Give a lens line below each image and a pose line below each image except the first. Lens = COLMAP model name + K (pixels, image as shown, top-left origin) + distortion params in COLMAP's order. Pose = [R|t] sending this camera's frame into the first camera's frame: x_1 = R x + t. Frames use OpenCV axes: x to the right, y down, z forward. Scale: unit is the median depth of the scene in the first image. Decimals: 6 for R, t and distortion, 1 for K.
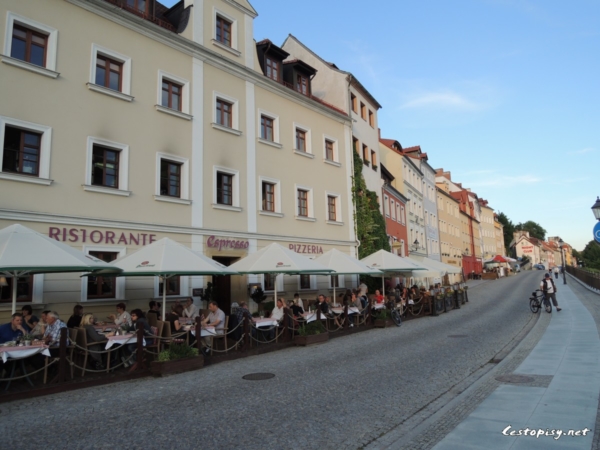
lens RADIAL K [[424.2, 0, 300.0], [0, 424.2, 225.0], [0, 0, 1]] dist [-0.016304, -0.001316]
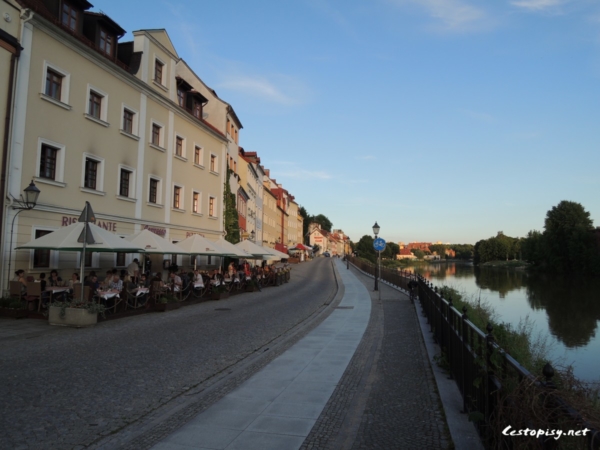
lens RADIAL K [[424.2, 0, 300.0], [0, 424.2, 225.0], [0, 0, 1]] dist [-0.016304, -0.001316]
pose [[0.894723, 0.078304, 0.439705, -0.226415], [-0.098992, 0.994792, 0.024275, -0.036586], [-0.435514, -0.065246, 0.897814, -0.294090]]
